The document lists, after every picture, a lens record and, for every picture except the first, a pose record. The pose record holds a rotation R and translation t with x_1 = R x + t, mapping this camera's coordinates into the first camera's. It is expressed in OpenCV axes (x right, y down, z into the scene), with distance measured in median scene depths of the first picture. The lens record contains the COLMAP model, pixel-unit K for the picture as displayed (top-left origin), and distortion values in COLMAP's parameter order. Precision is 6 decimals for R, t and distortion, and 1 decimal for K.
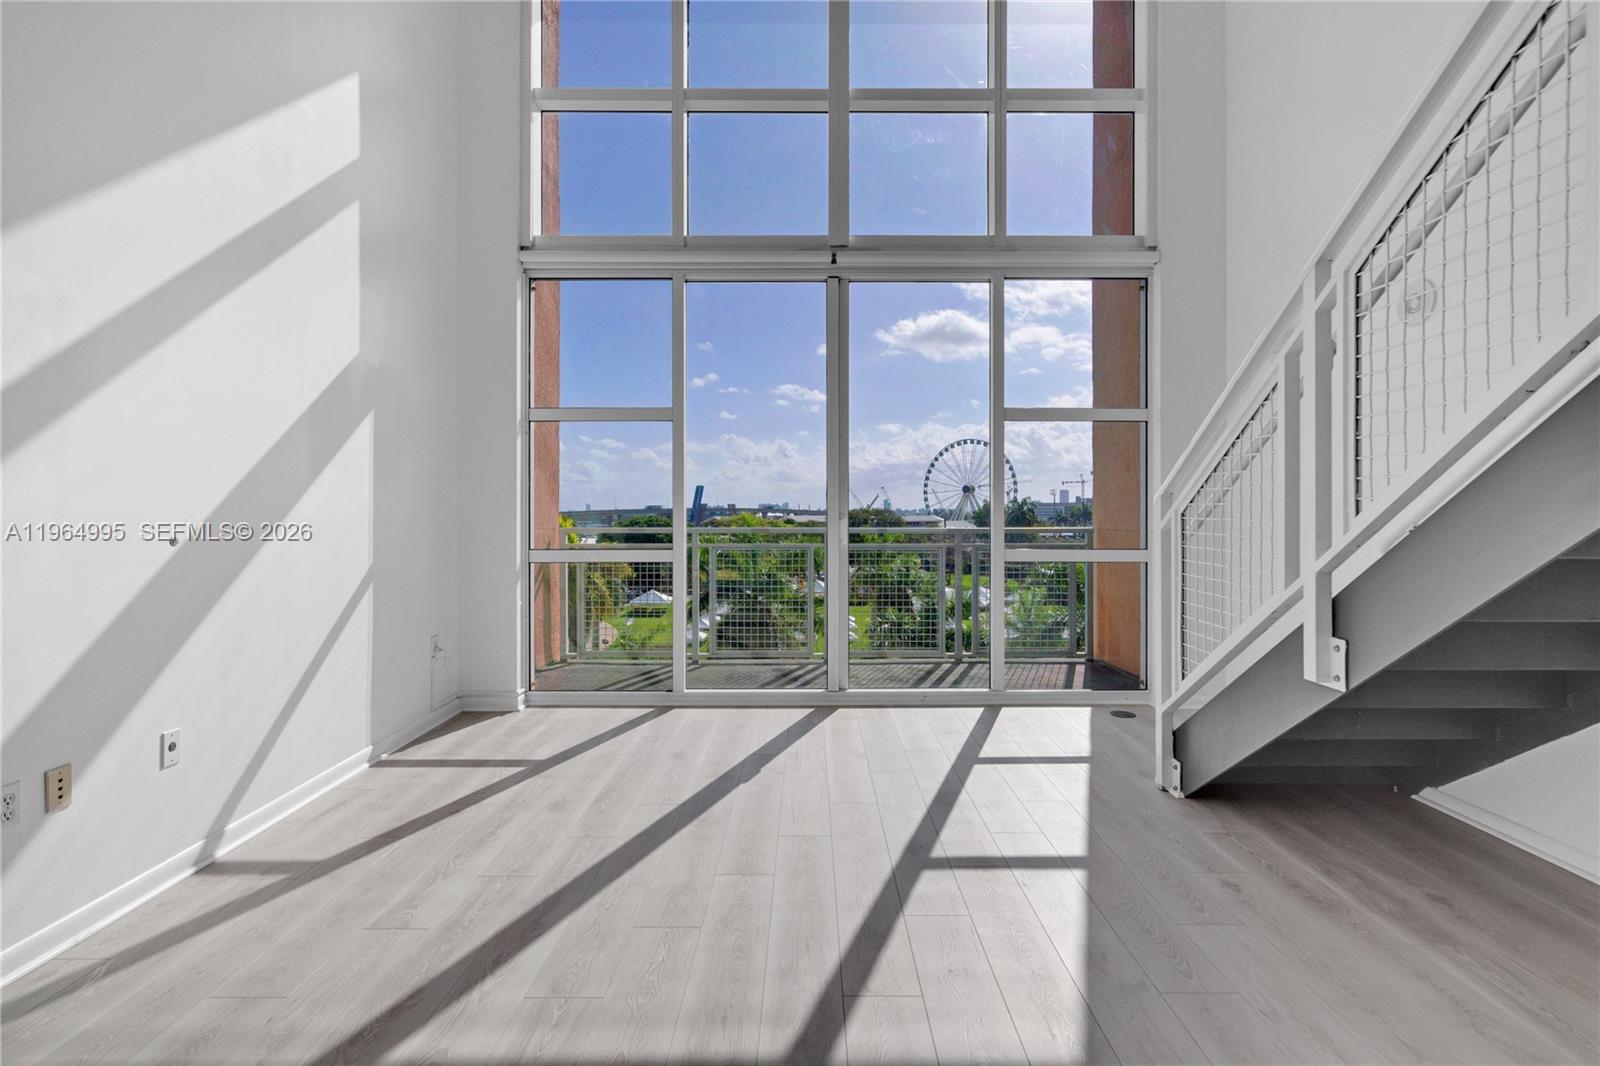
lens RADIAL K [[741.3, 0, 804.7], [0, 741.3, 515.5], [0, 0, 1]] dist [0.002341, -0.000371]
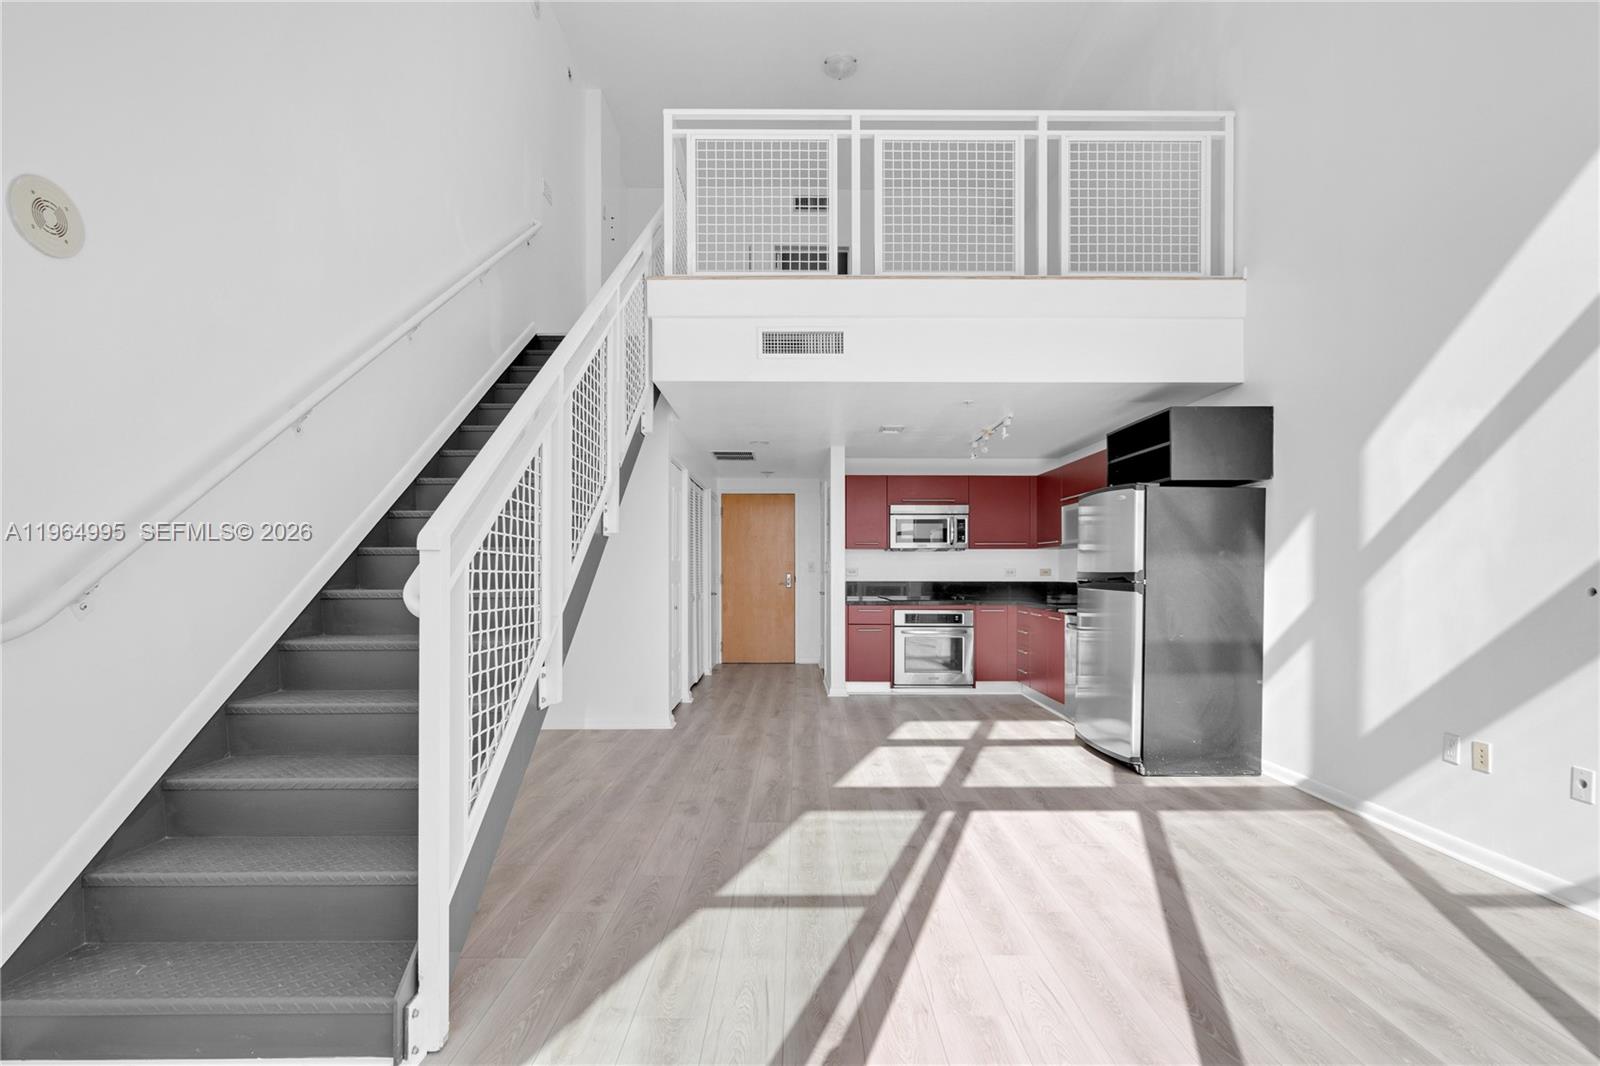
lens RADIAL K [[742.6, 0, 797.1], [0, 742.6, 571.1], [0, 0, 1]] dist [-0.001239, -0.000172]
pose [[-0.999997, 0.001335, -0.002176, 0.144207], [0.001327, 0.999991, 0.003965, 0.001307], [0.002181, 0.003963, -0.999990, 1.090758]]
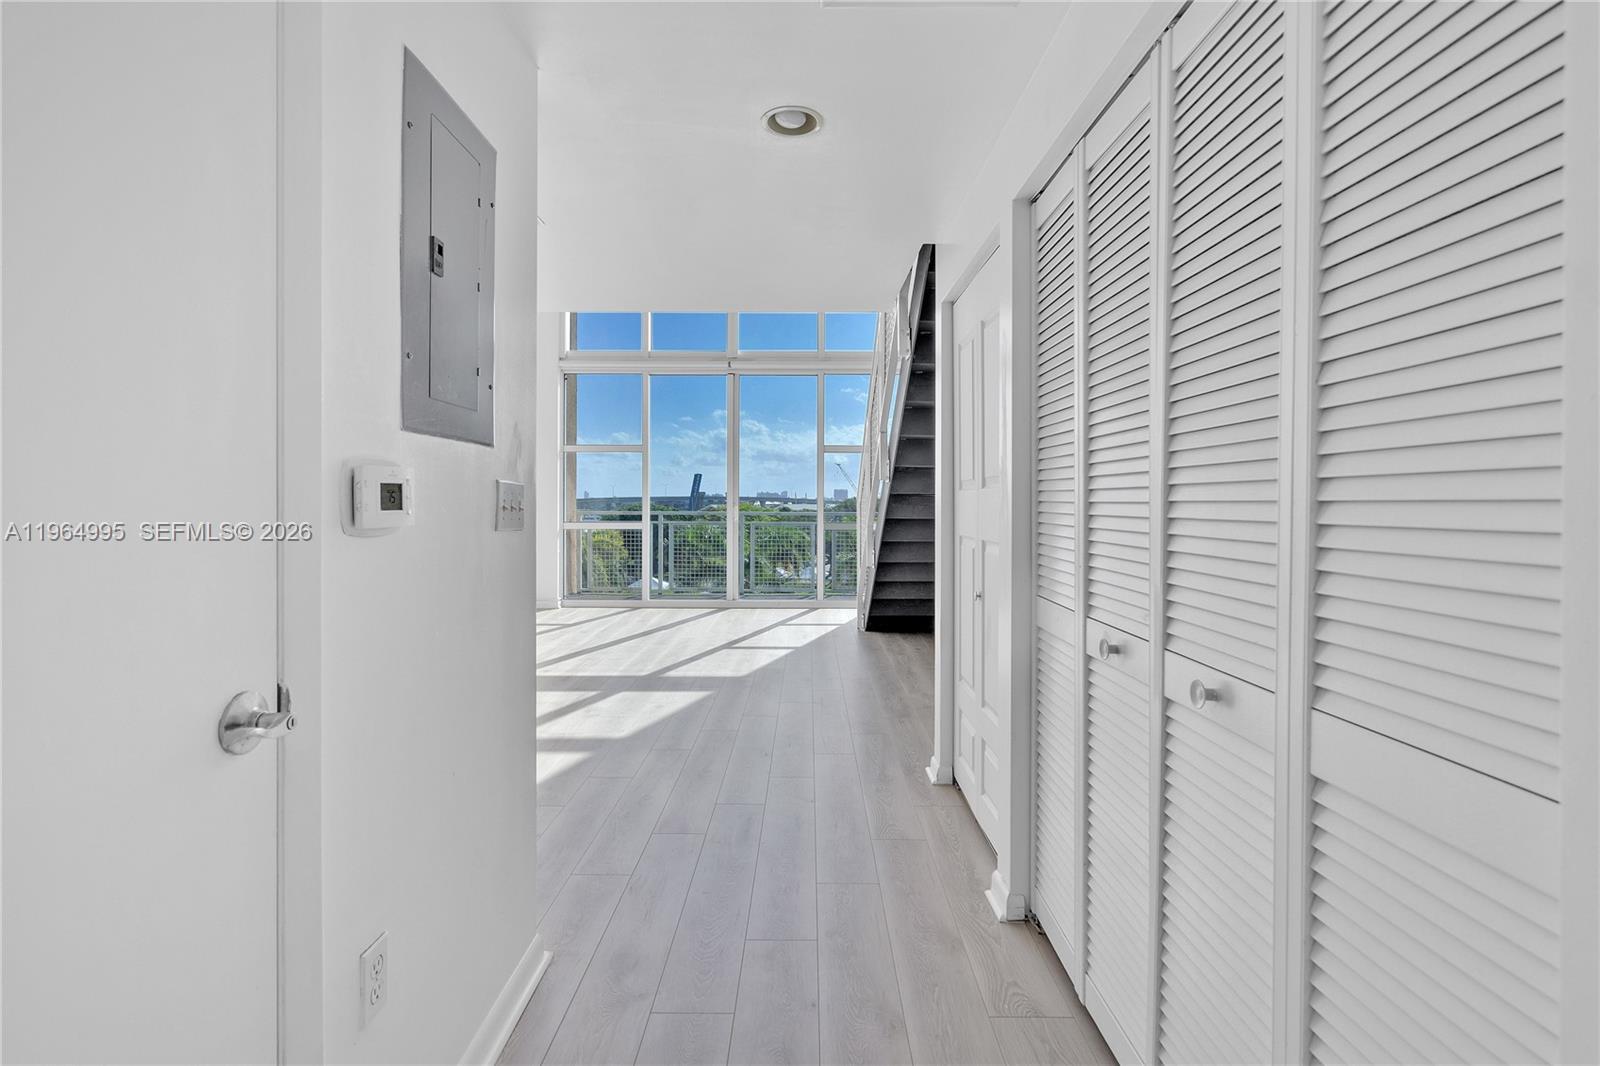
lens RADIAL K [[749.1, 0, 797.8], [0, 749.1, 504.3], [0, 0, 1]] dist [-0.000901, 0.000074]
pose [[0.999947, 0.004340, -0.009298, 0.223603], [-0.004337, 0.999991, 0.000298, -0.001110], [0.009300, -0.000258, 0.999957, -0.843738]]
